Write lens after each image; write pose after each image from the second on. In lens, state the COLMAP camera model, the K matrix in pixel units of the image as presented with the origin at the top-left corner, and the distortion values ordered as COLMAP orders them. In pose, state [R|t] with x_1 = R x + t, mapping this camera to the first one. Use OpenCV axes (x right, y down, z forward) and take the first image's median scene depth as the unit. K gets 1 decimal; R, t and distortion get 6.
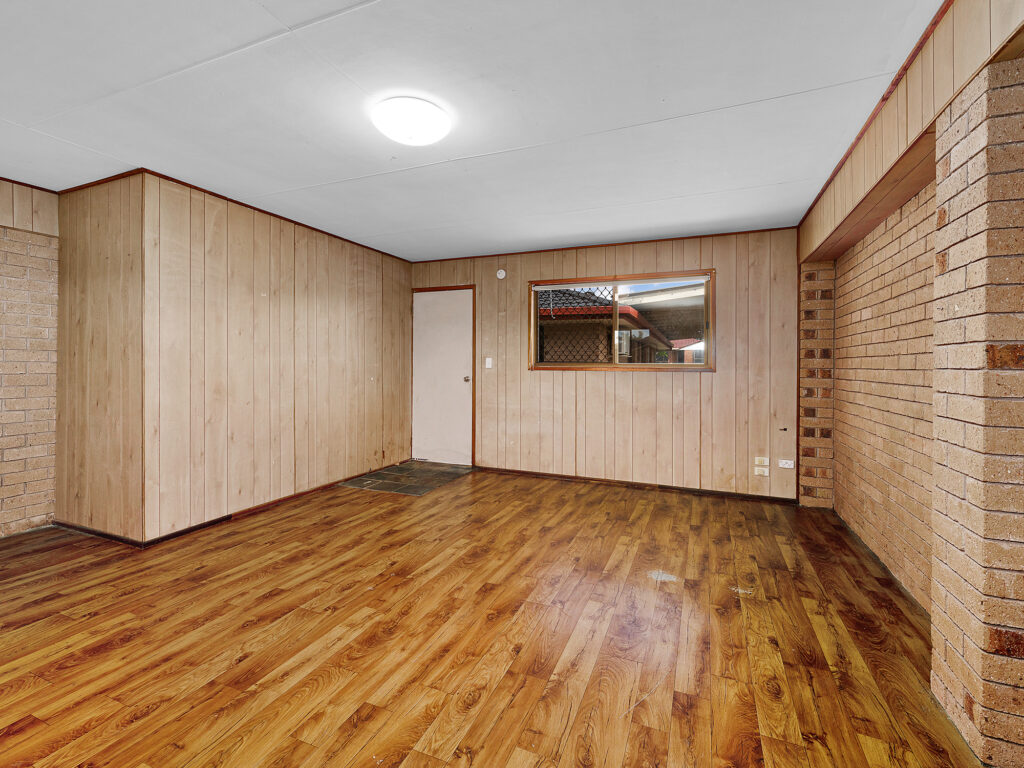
lens RADIAL K [[460.1, 0, 507.6], [0, 460.1, 363.9], [0, 0, 1]] dist [-0.002675, -0.000316]
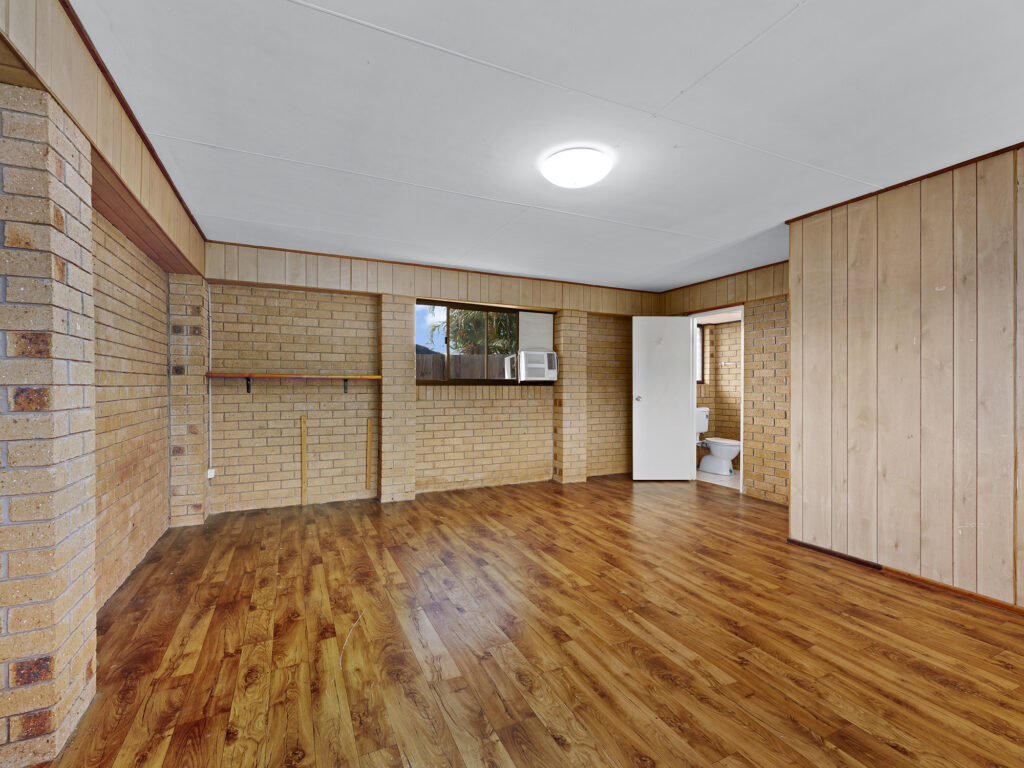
lens RADIAL K [[460.1, 0, 509.8], [0, 460.1, 385.2], [0, 0, 1]] dist [-0.002675, -0.000316]
pose [[-0.658944, -0.006607, -0.752163, 0.520742], [-0.003624, 0.999978, -0.005609, 0.006374], [0.752183, -0.000971, -0.658953, 1.136619]]
